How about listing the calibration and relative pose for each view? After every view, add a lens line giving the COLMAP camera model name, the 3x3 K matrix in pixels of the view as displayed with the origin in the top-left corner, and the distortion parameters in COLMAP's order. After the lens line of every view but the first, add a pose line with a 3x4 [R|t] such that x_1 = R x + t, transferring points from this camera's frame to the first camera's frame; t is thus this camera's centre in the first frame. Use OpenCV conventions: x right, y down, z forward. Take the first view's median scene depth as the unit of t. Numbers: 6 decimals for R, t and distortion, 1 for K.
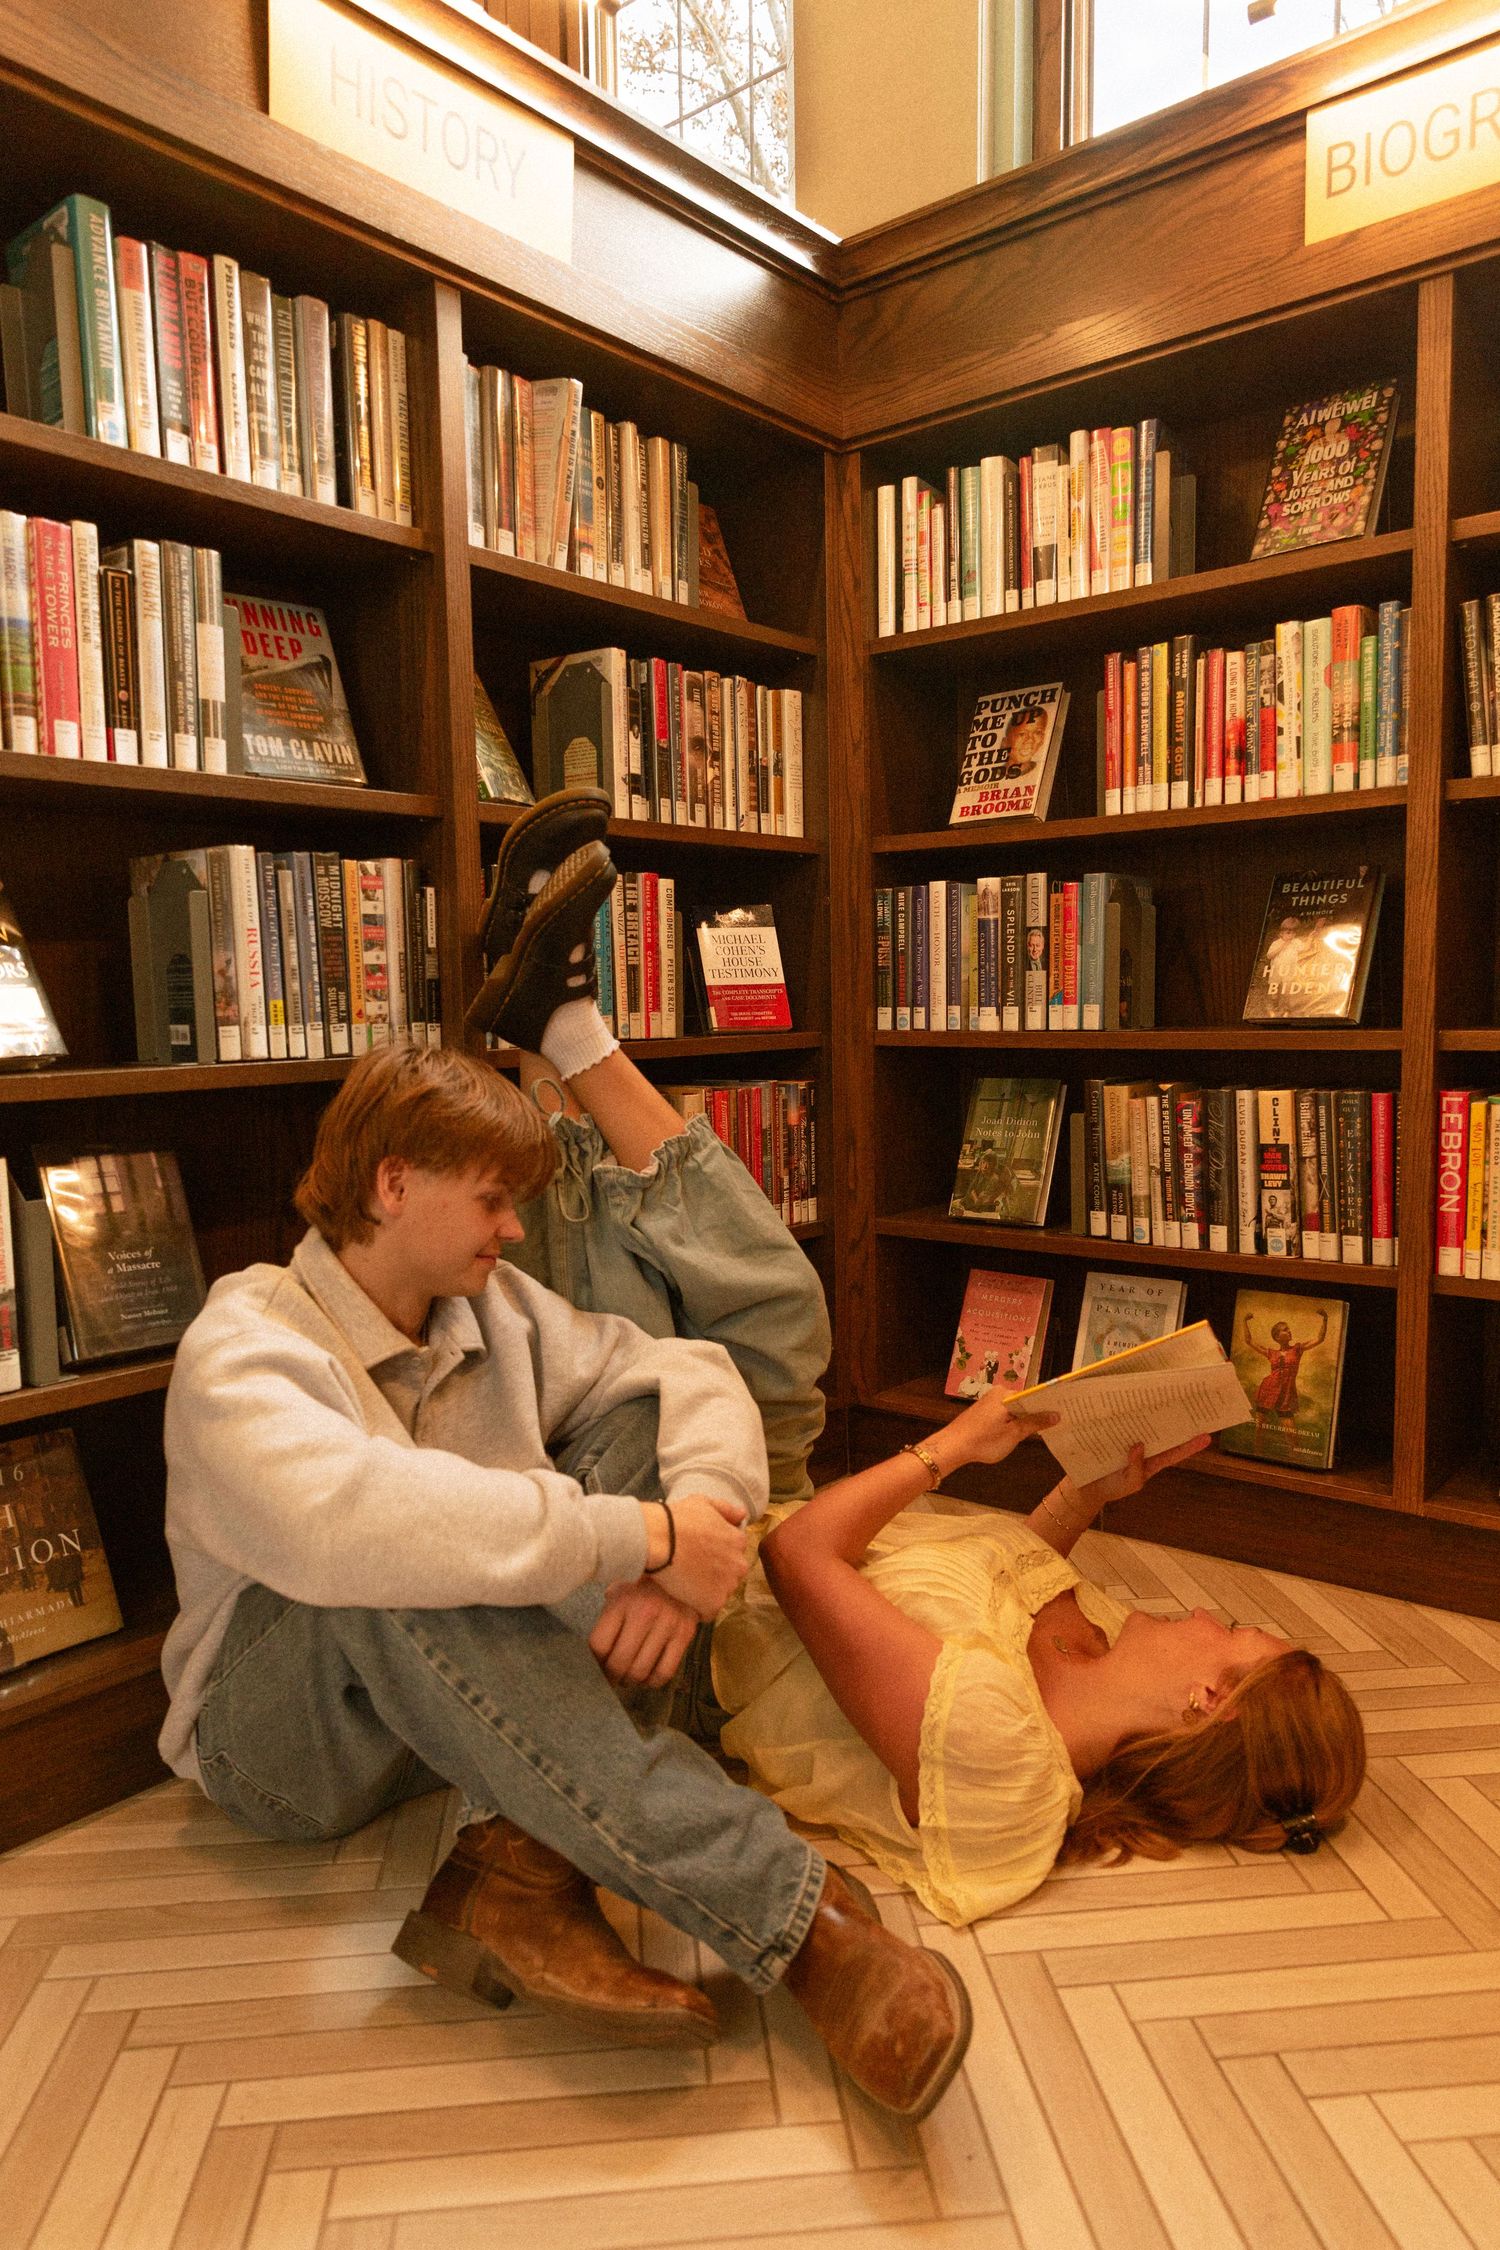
lens RADIAL K [[1489.1, 0, 728.3], [0, 1489.1, 1128.5], [0, 0, 1]] dist [0.008340, -0.004321]
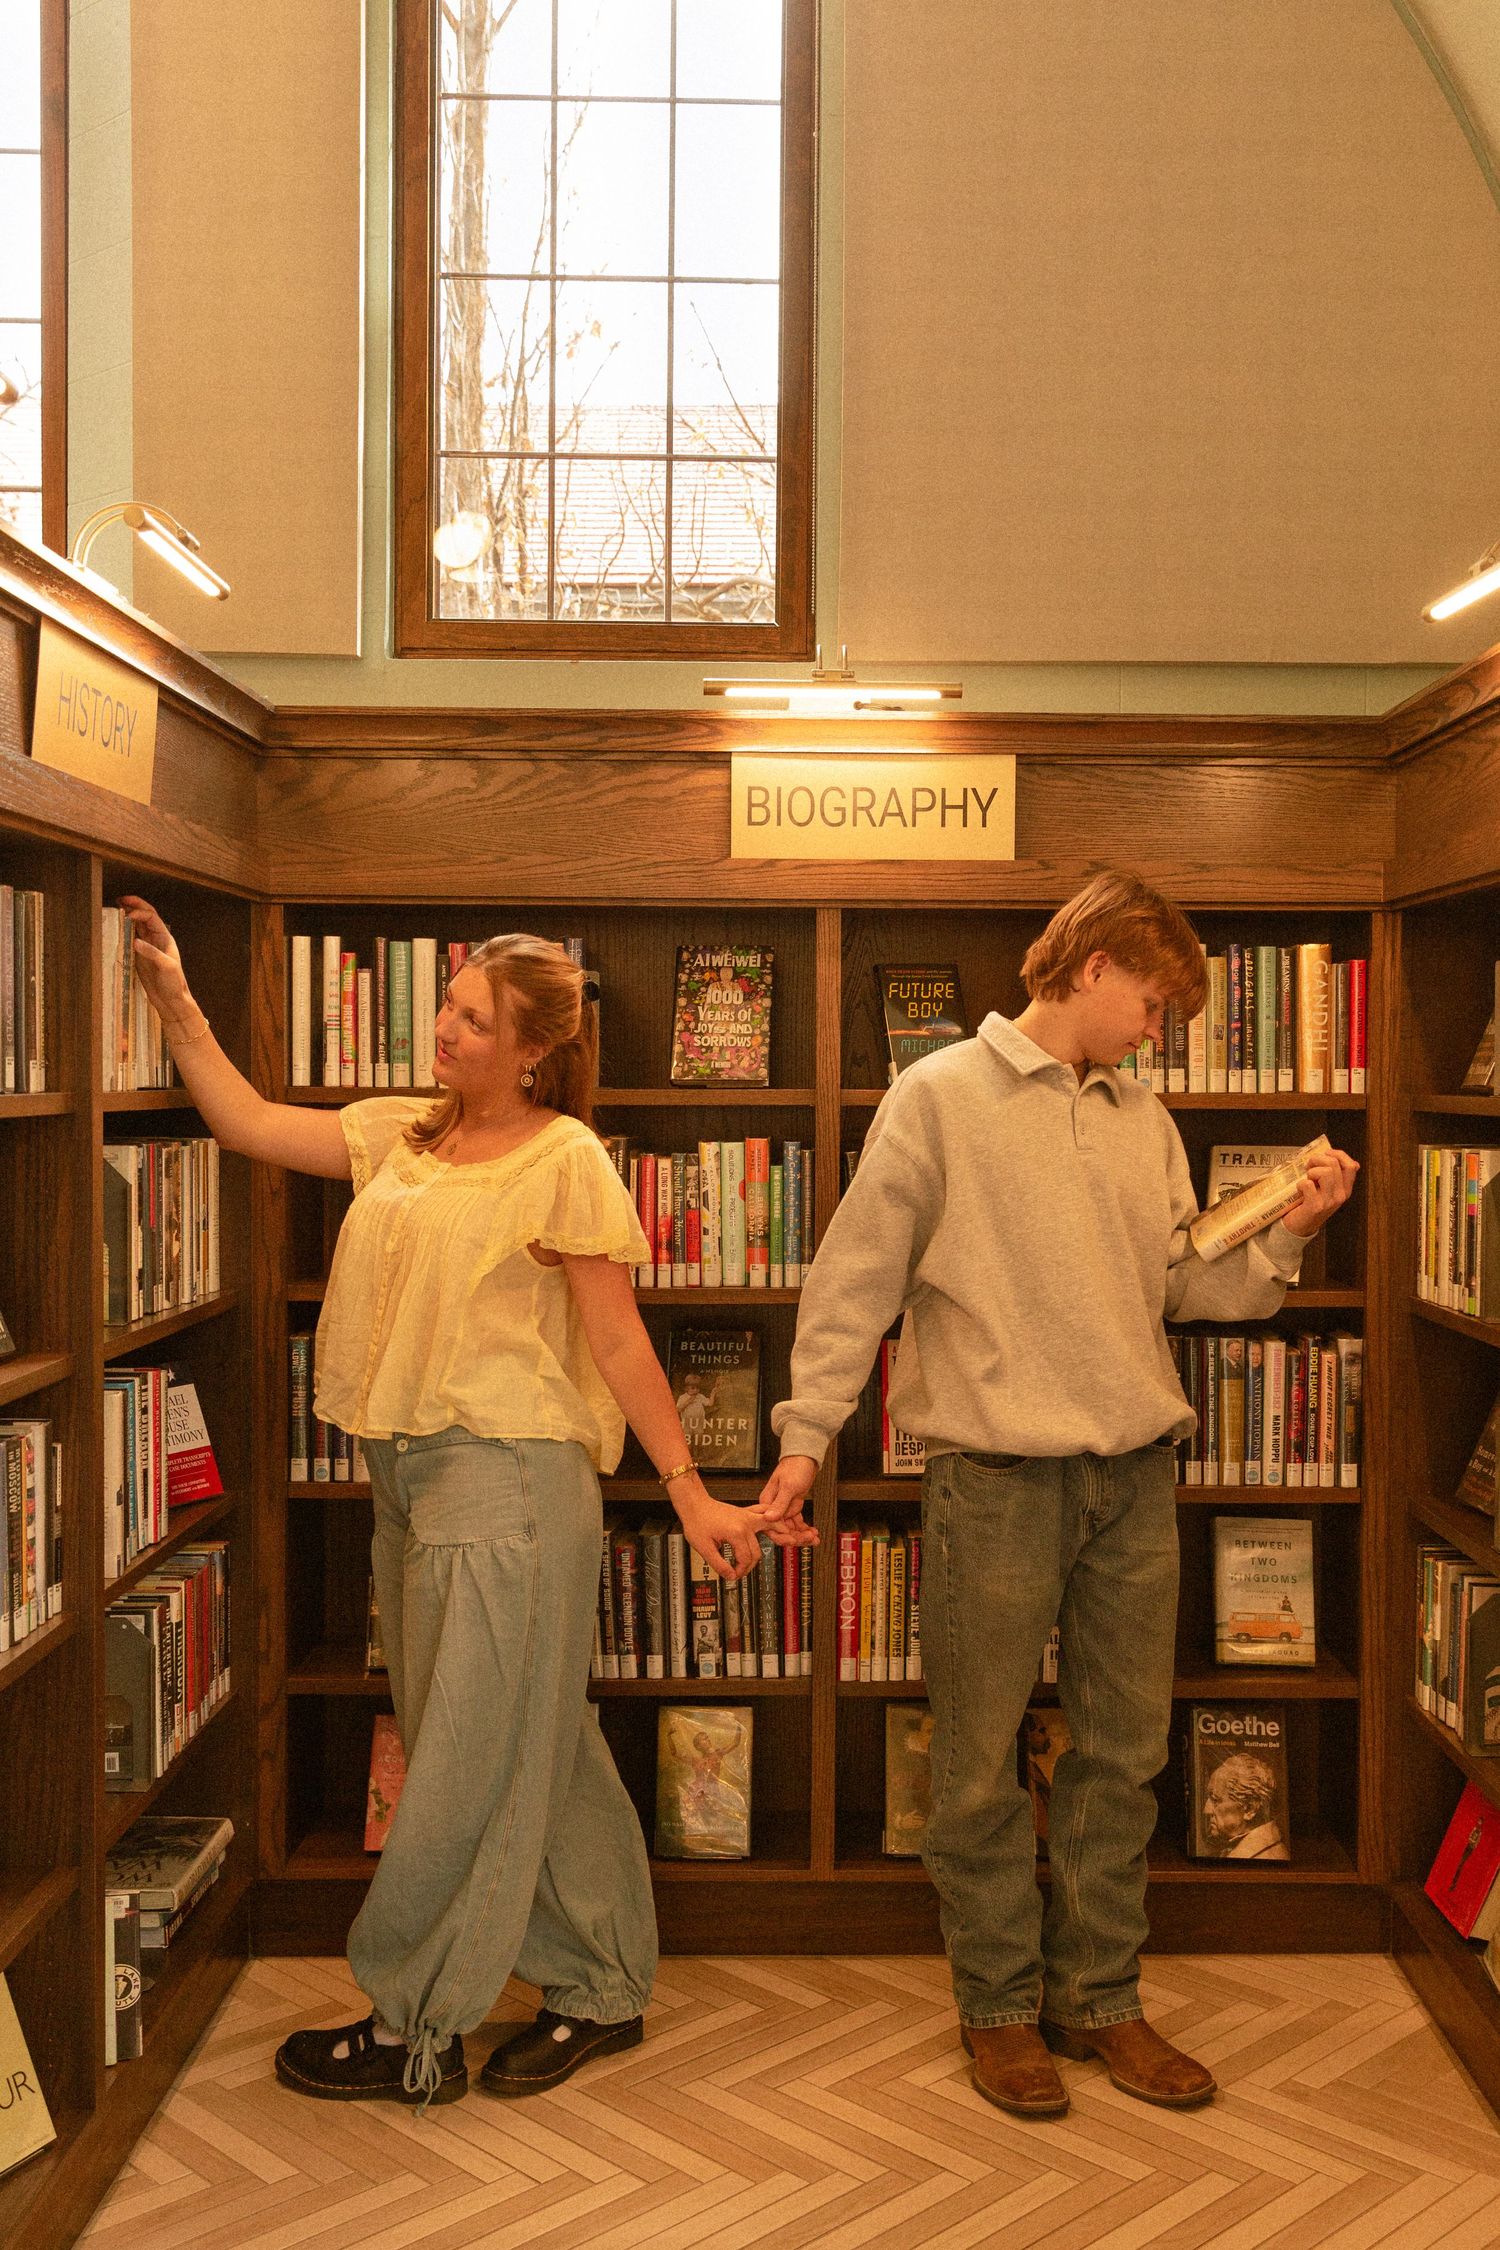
lens RADIAL K [[2210.2, 0, 809.2], [0, 2210.2, 1157.1], [0, 0, 1]] dist [0.005146, 0.002343]
pose [[0.766895, -0.001533, 0.641770, -0.692523], [0.040245, 0.998144, -0.045707, -0.243471], [-0.640509, 0.060880, 0.765534, -0.396808]]
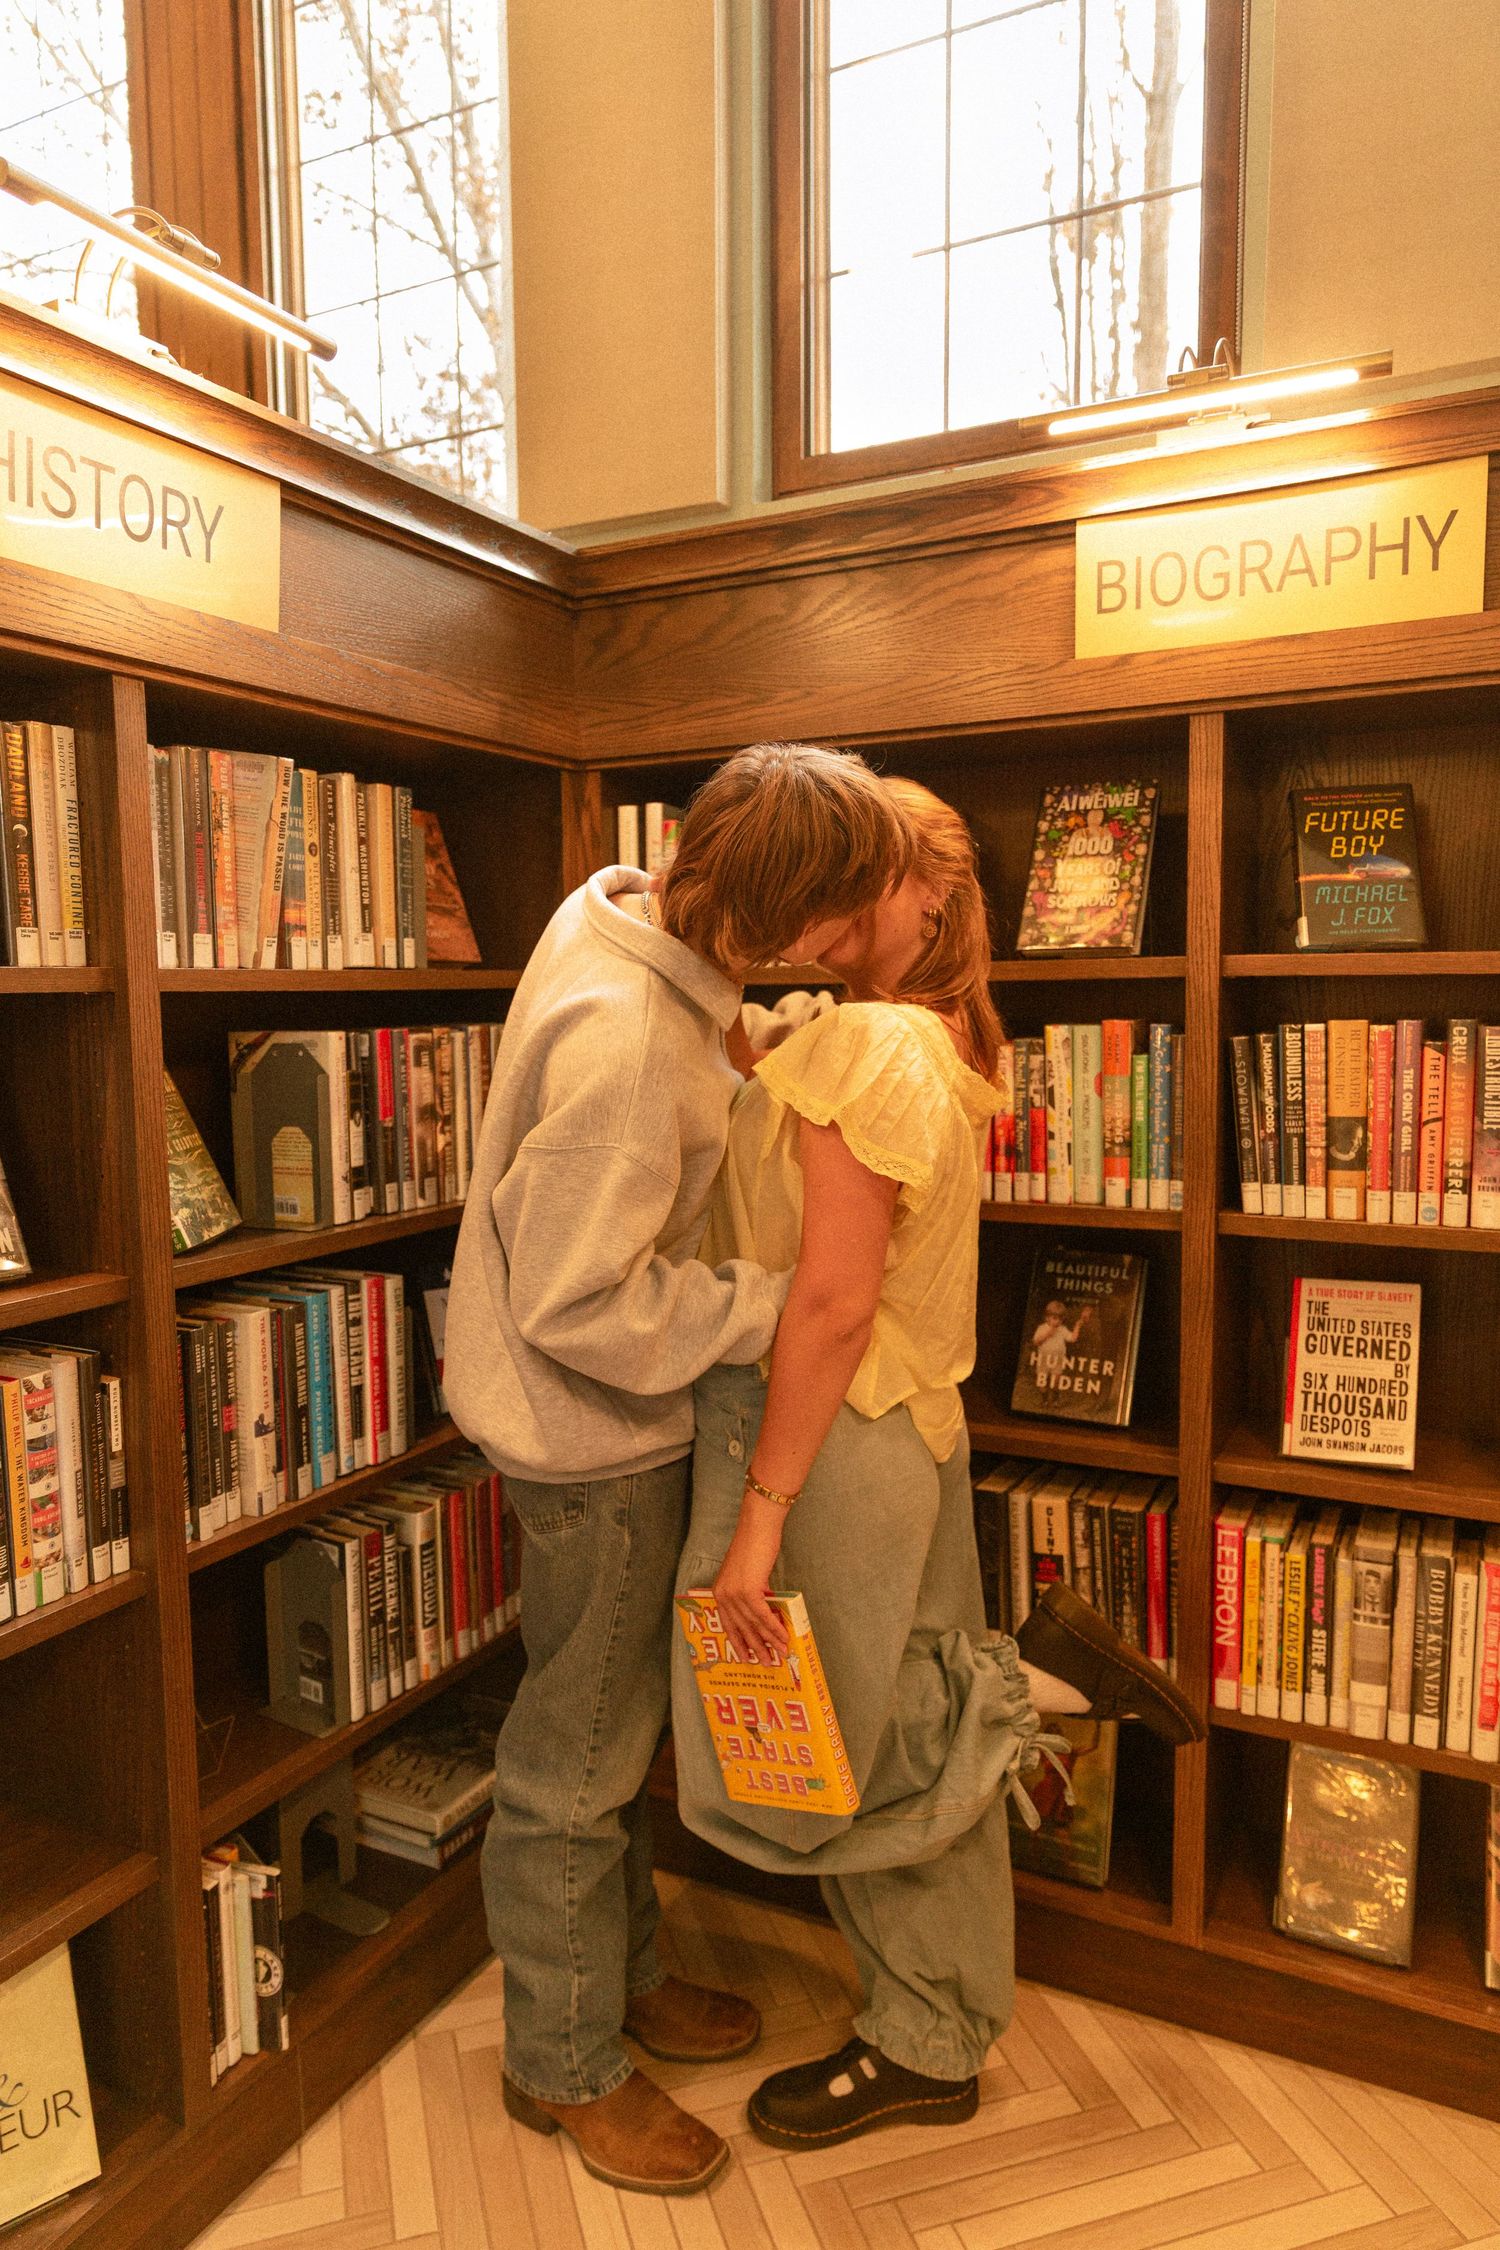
lens RADIAL K [[1489.1, 0, 728.3], [0, 1489.1, 1128.5], [0, 0, 1]] dist [0.008340, -0.004321]
pose [[0.977787, -0.013267, 0.209182, -0.034297], [0.014111, 0.999897, -0.002541, -0.273133], [-0.209127, 0.005436, 0.977873, 0.105137]]
